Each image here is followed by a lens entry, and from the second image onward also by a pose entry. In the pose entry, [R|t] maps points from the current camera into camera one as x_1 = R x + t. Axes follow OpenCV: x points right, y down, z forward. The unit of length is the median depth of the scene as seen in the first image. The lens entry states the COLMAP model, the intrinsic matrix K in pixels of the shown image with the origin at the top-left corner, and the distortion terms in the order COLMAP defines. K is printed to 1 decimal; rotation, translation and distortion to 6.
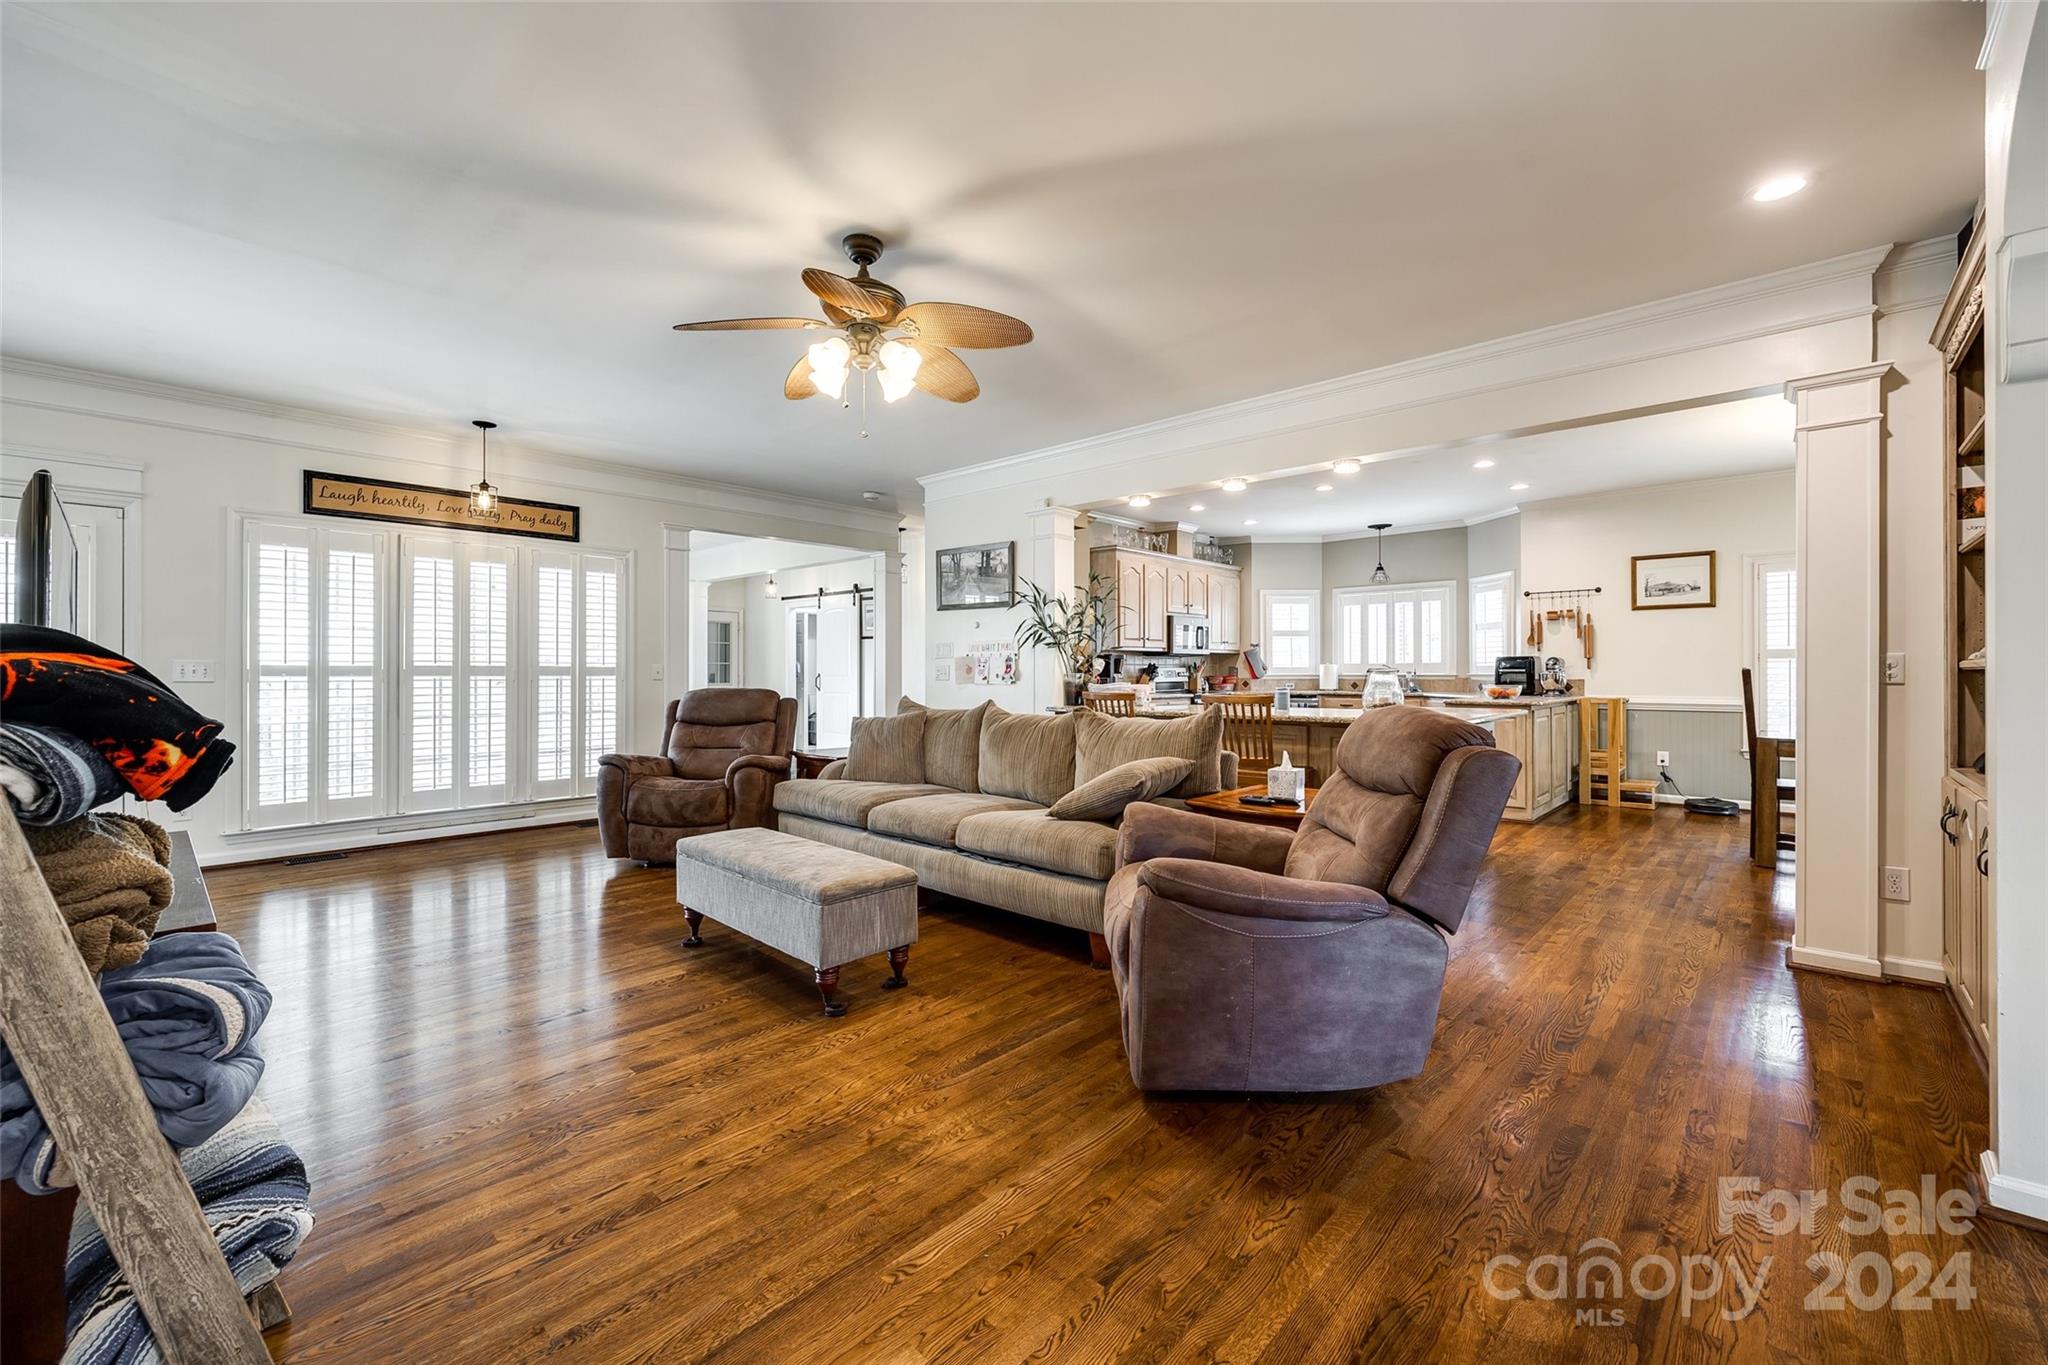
lens RADIAL K [[833.2, 0, 1021.7], [0, 833.2, 668.0], [0, 0, 1]] dist [0.002695, 0.001018]
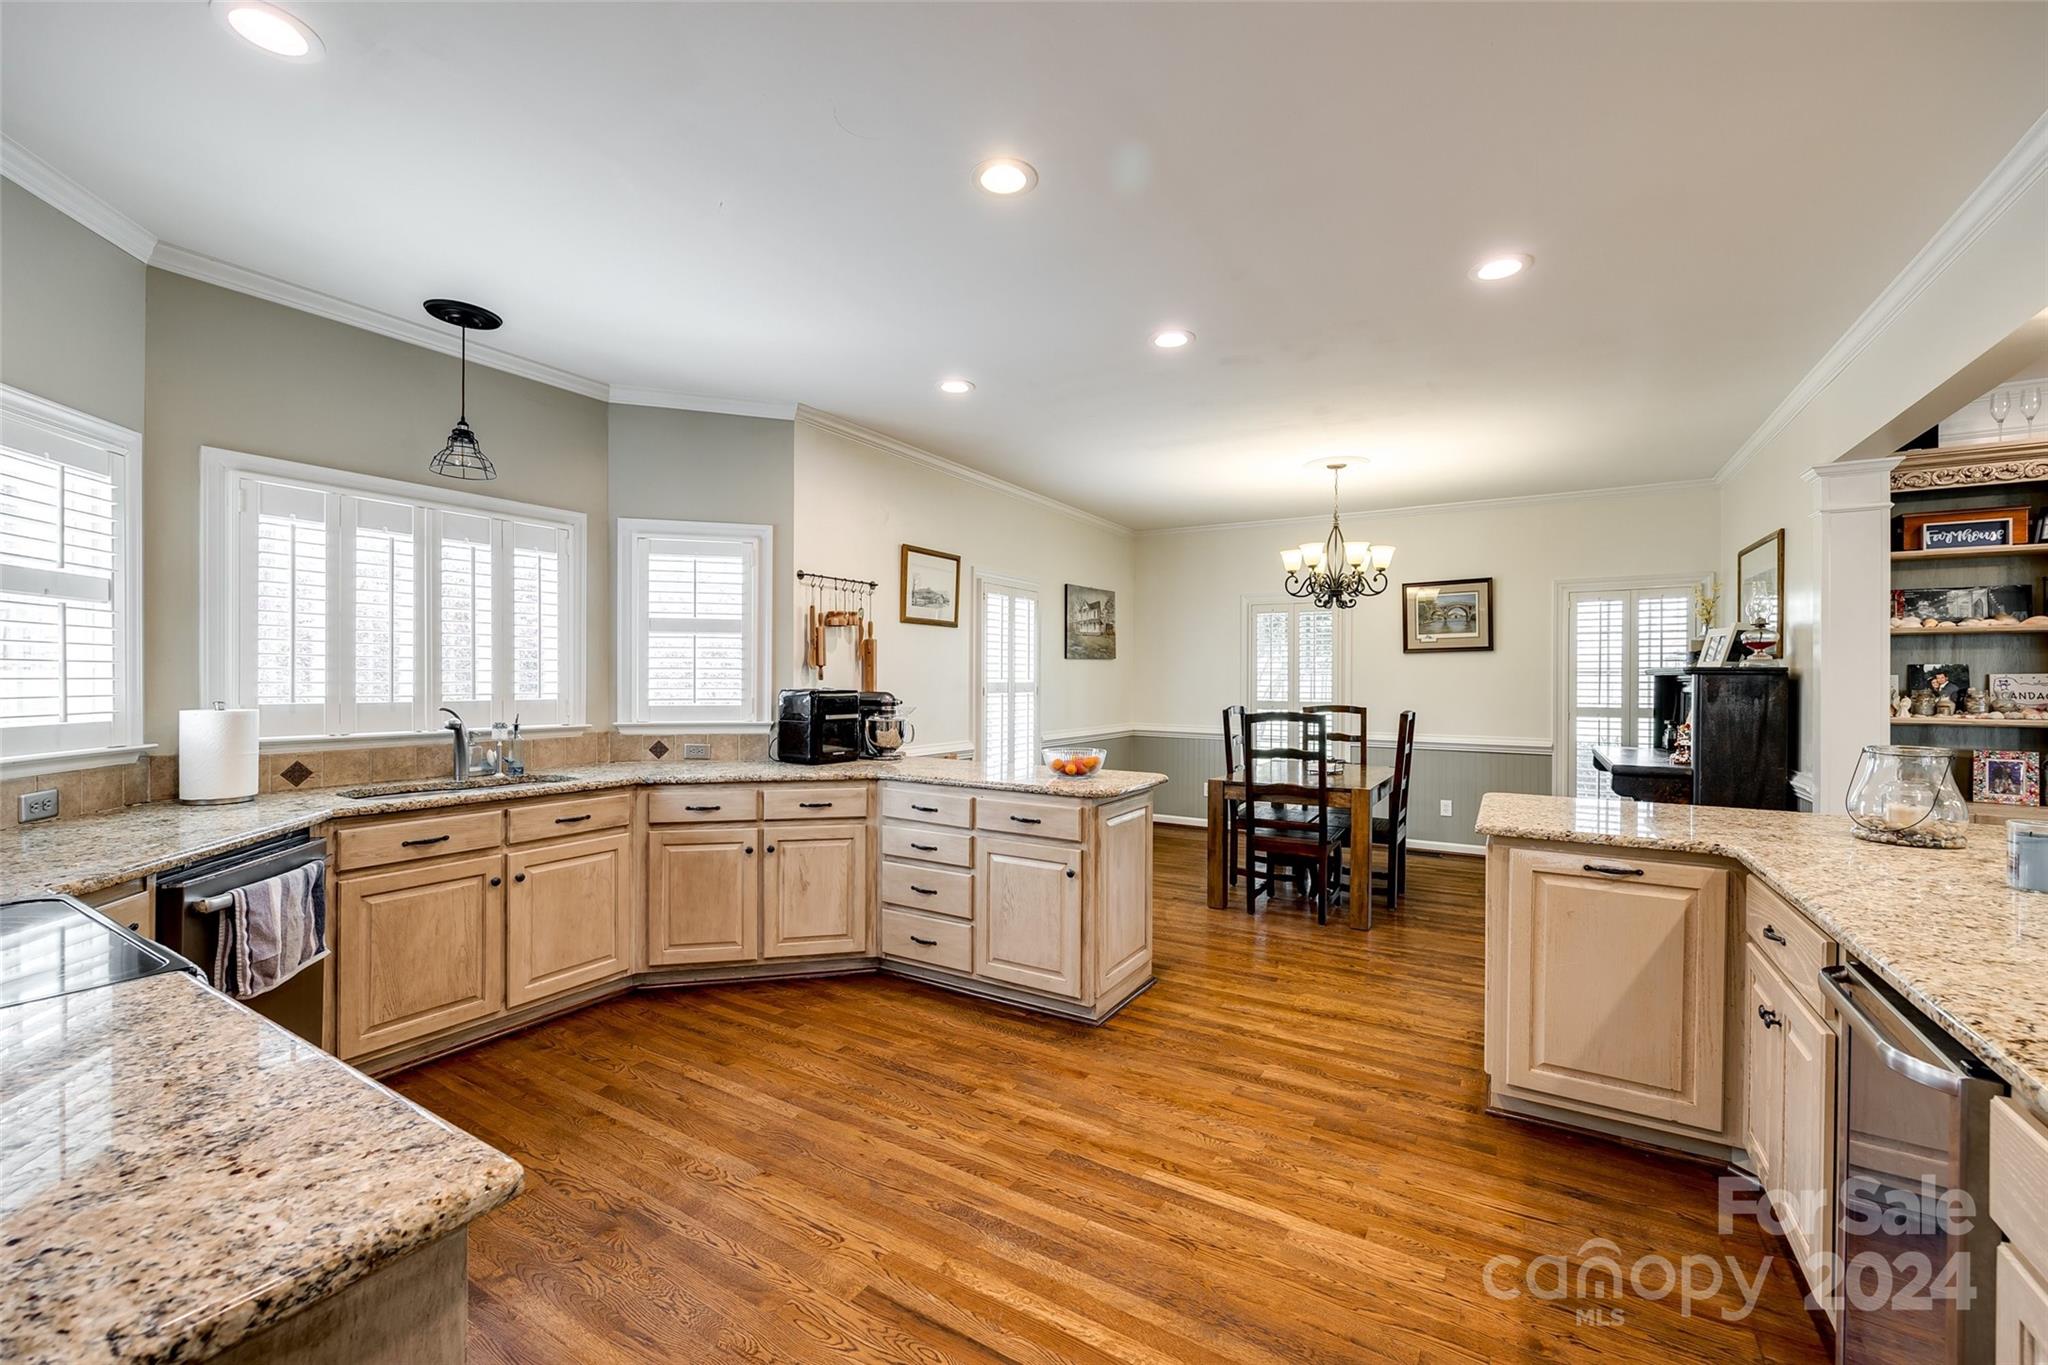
lens RADIAL K [[833.2, 0, 1029.5], [0, 833.2, 682.9], [0, 0, 1]] dist [0.002695, 0.001018]
pose [[-0.197056, -0.002153, 0.980390, 0.039955], [-0.008232, 0.999966, 0.000541, -0.019649], [-0.980358, -0.007964, -0.197067, 0.963922]]
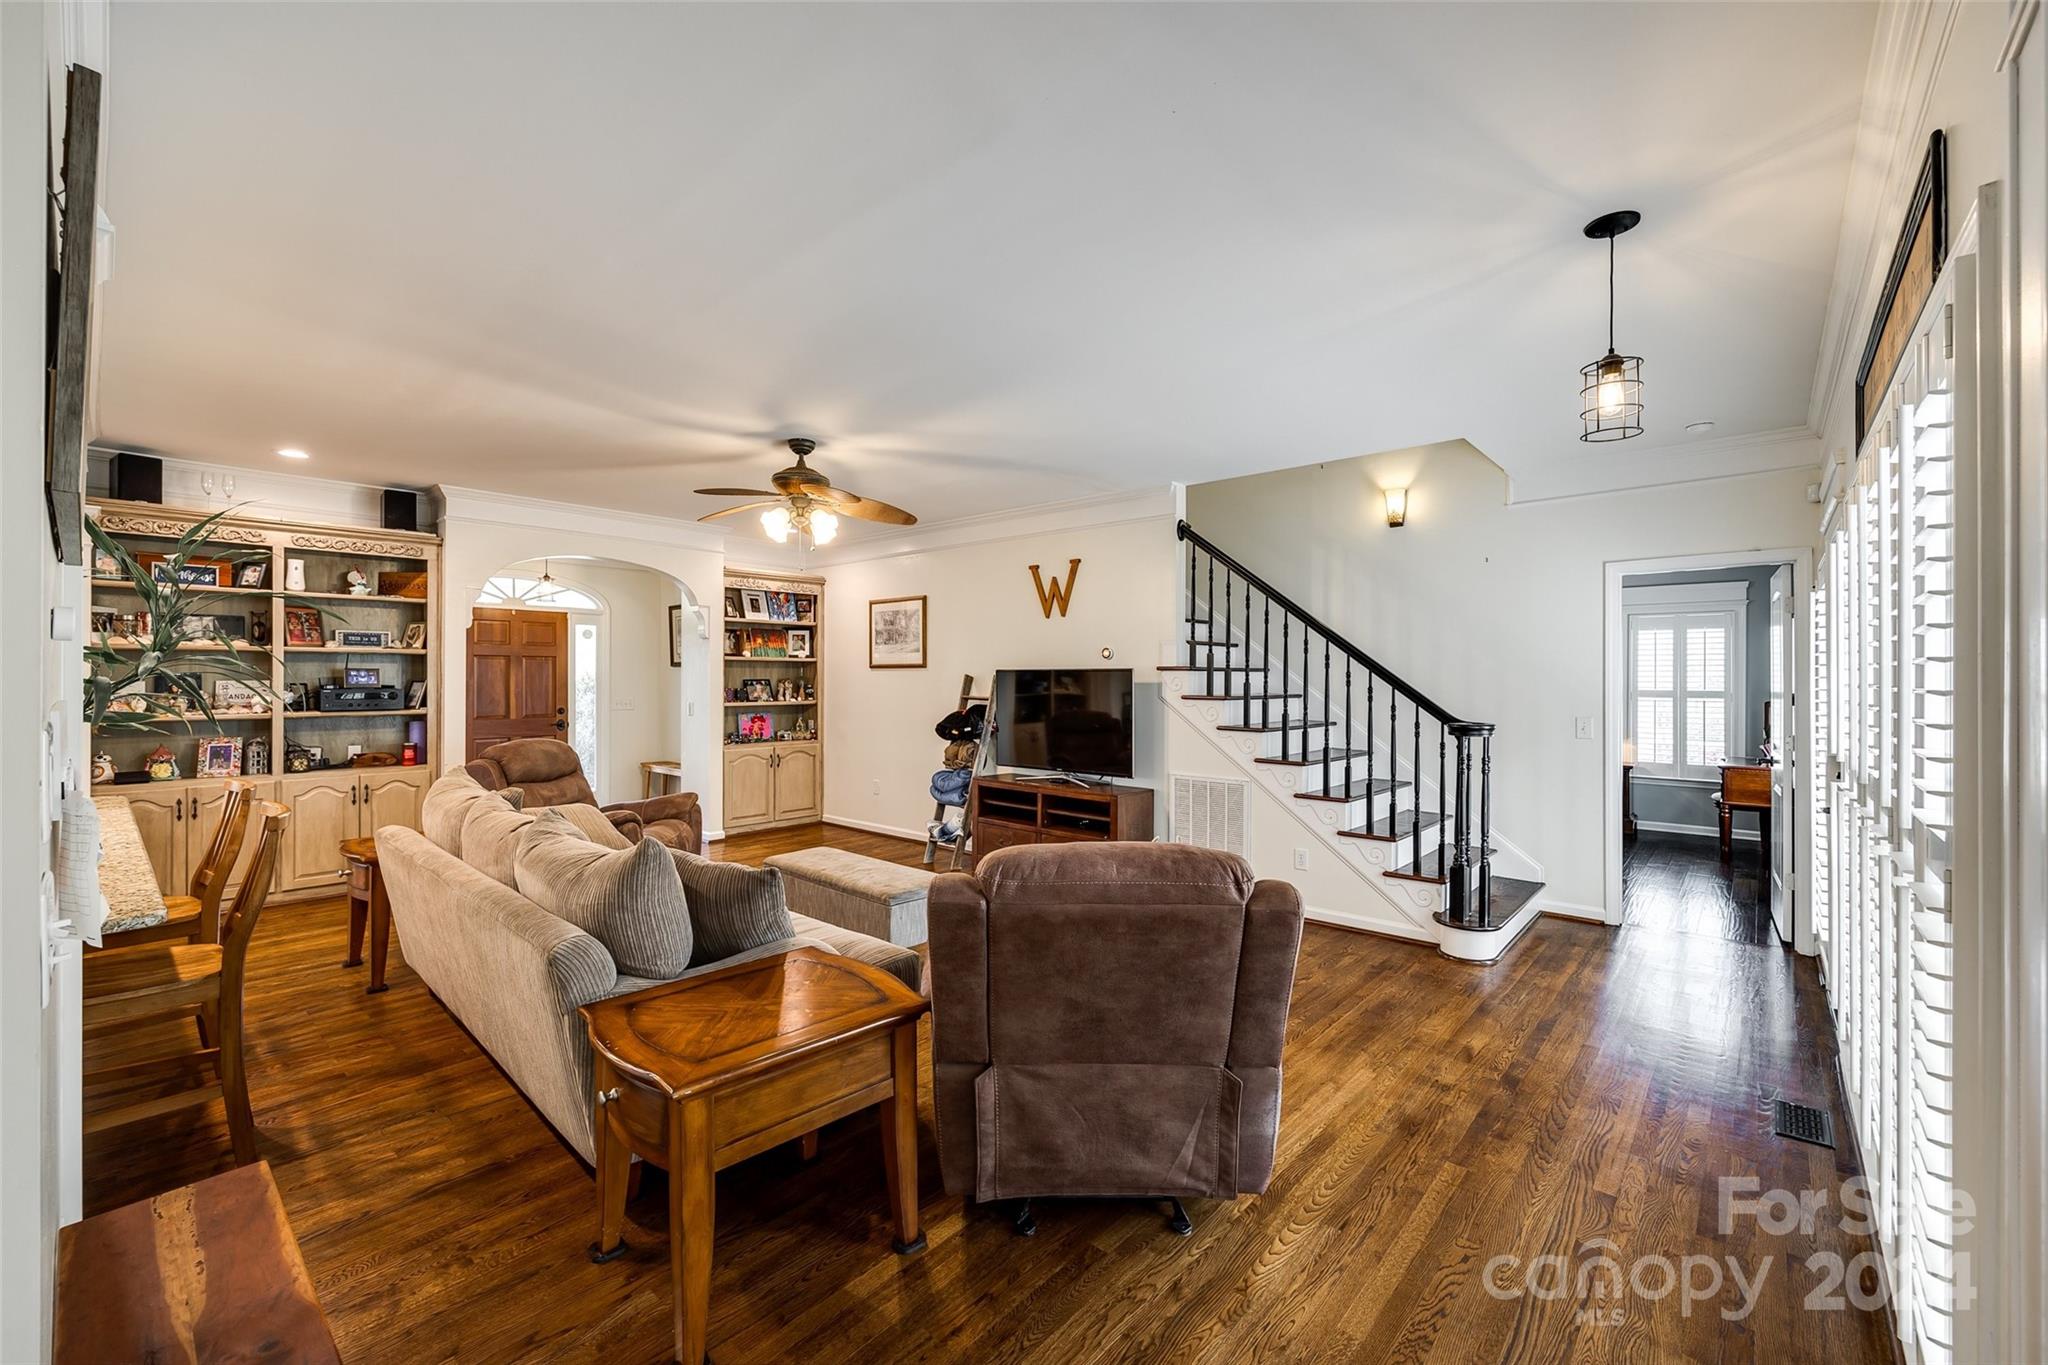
lens RADIAL K [[833.2, 0, 1030.1], [0, 833.2, 681.6], [0, 0, 1]] dist [0.002695, 0.001018]
pose [[-0.999789, -0.000549, -0.020527, -0.219099], [-0.000560, 1.000000, 0.000484, -0.029412], [0.020526, 0.000496, -0.999789, 0.985113]]
